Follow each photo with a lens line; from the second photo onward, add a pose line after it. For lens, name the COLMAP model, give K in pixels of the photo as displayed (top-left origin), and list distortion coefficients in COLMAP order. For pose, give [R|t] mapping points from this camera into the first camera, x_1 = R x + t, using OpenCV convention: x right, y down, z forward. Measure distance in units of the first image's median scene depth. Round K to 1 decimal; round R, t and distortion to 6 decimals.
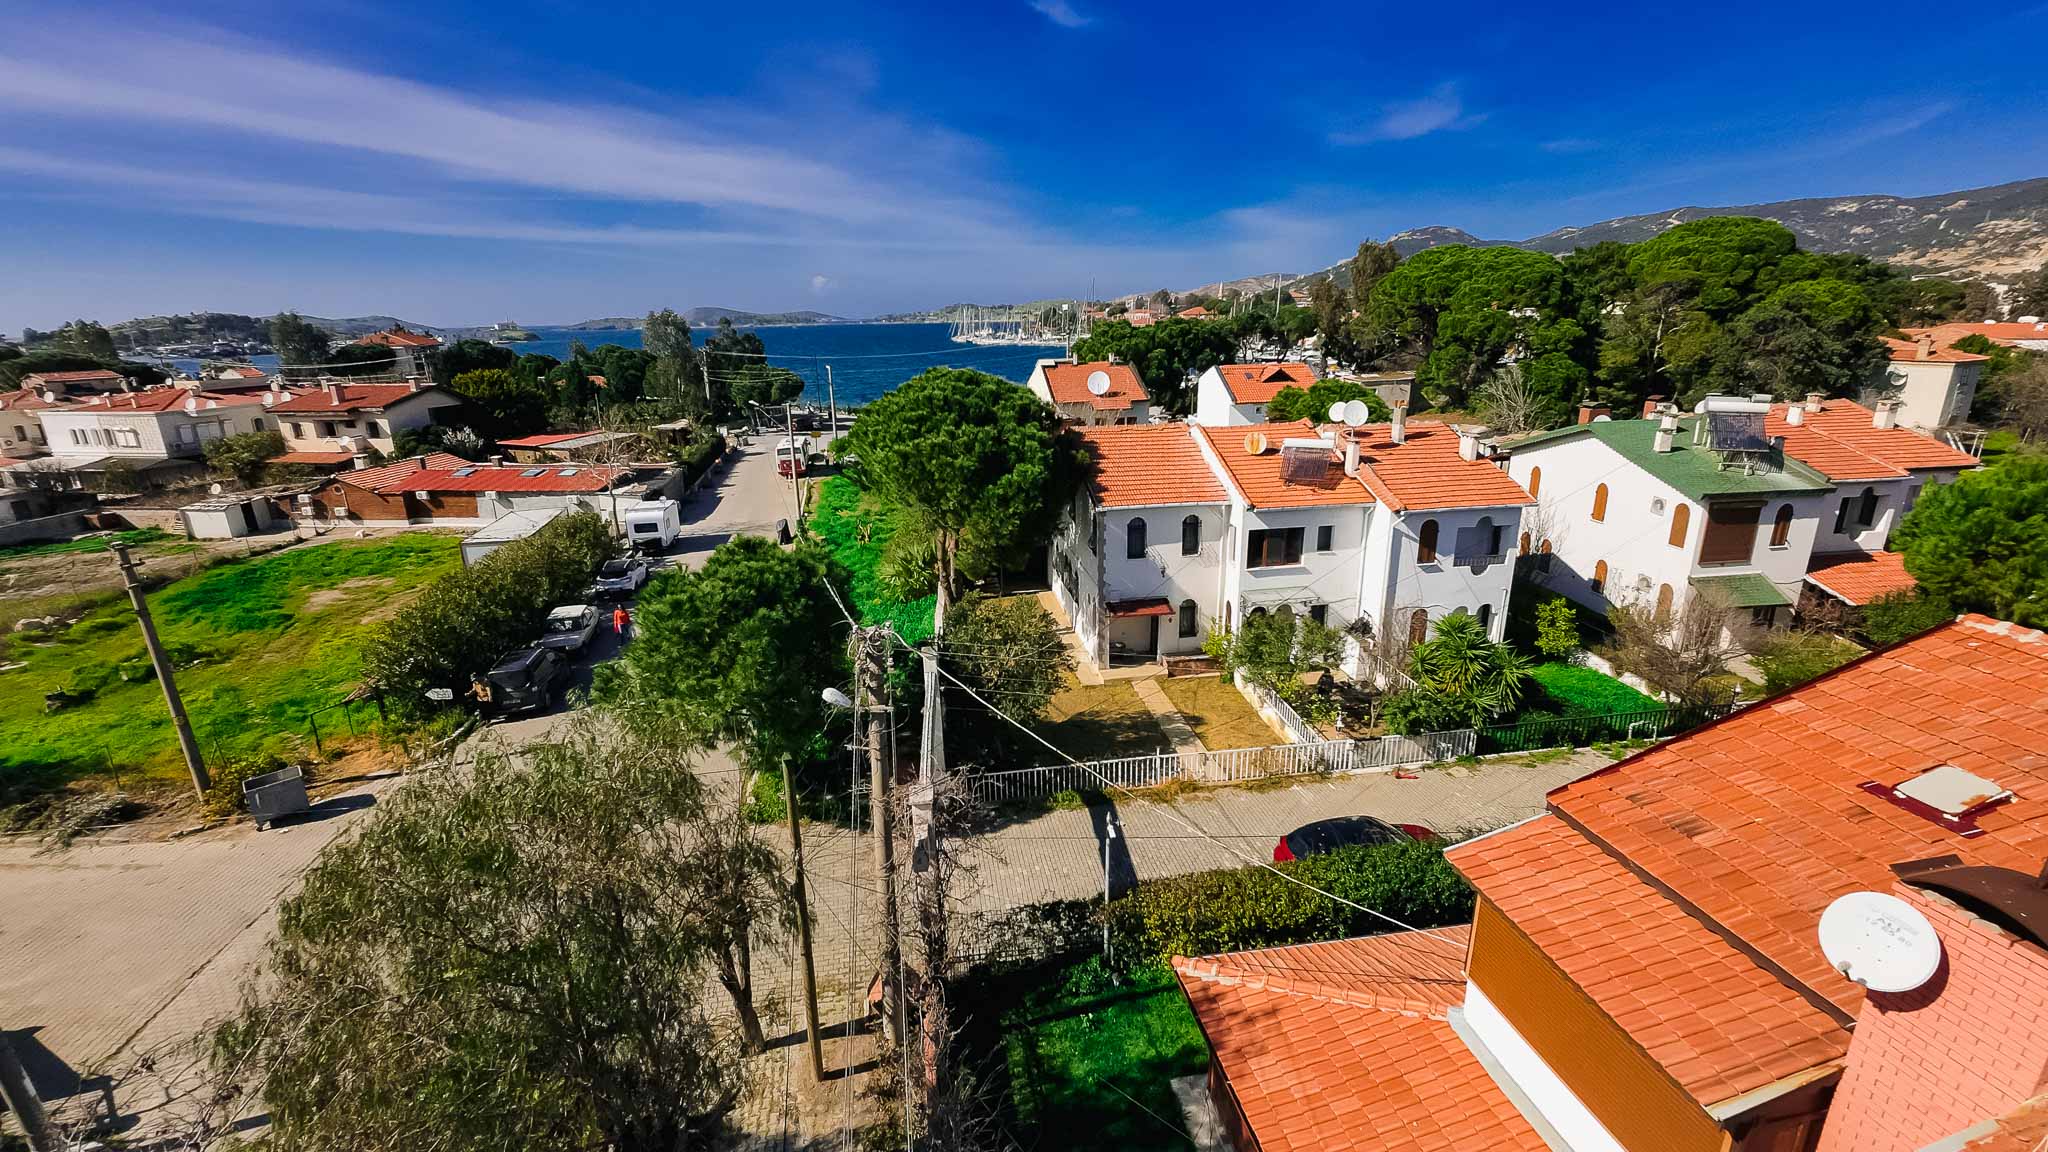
lens RADIAL K [[858.8, 0, 1020.6], [0, 858.8, 580.9], [0, 0, 1]] dist [-0.000334, -0.000328]
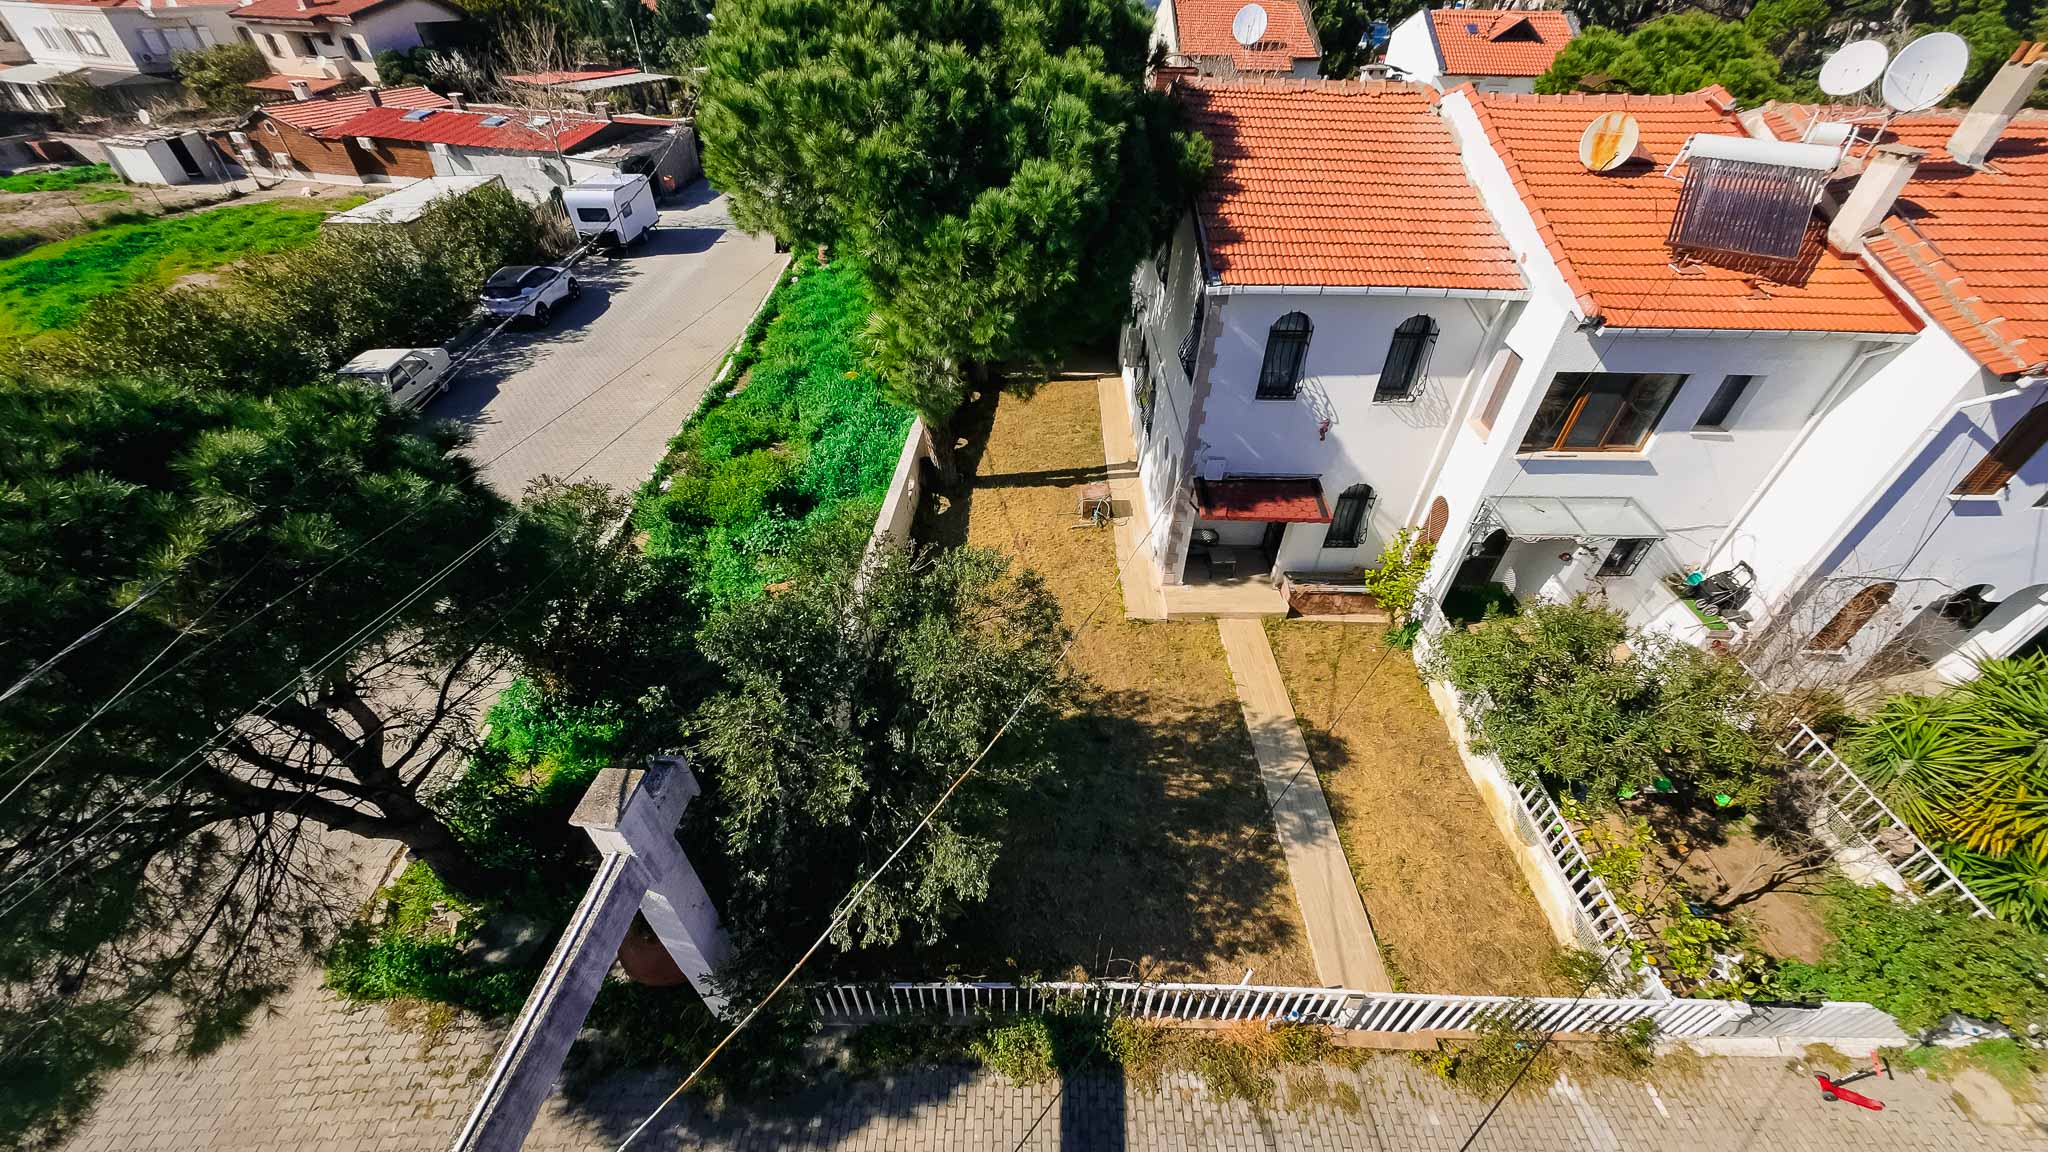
lens RADIAL K [[740.4, 0, 1022.1], [0, 740.4, 570.7], [0, 0, 1]] dist [-0.001578, 0.000462]
pose [[0.987307, 0.125957, -0.096747, 0.046619], [-0.079942, 0.920463, 0.382566, -0.082787], [0.137239, -0.369976, 0.918849, 0.552033]]
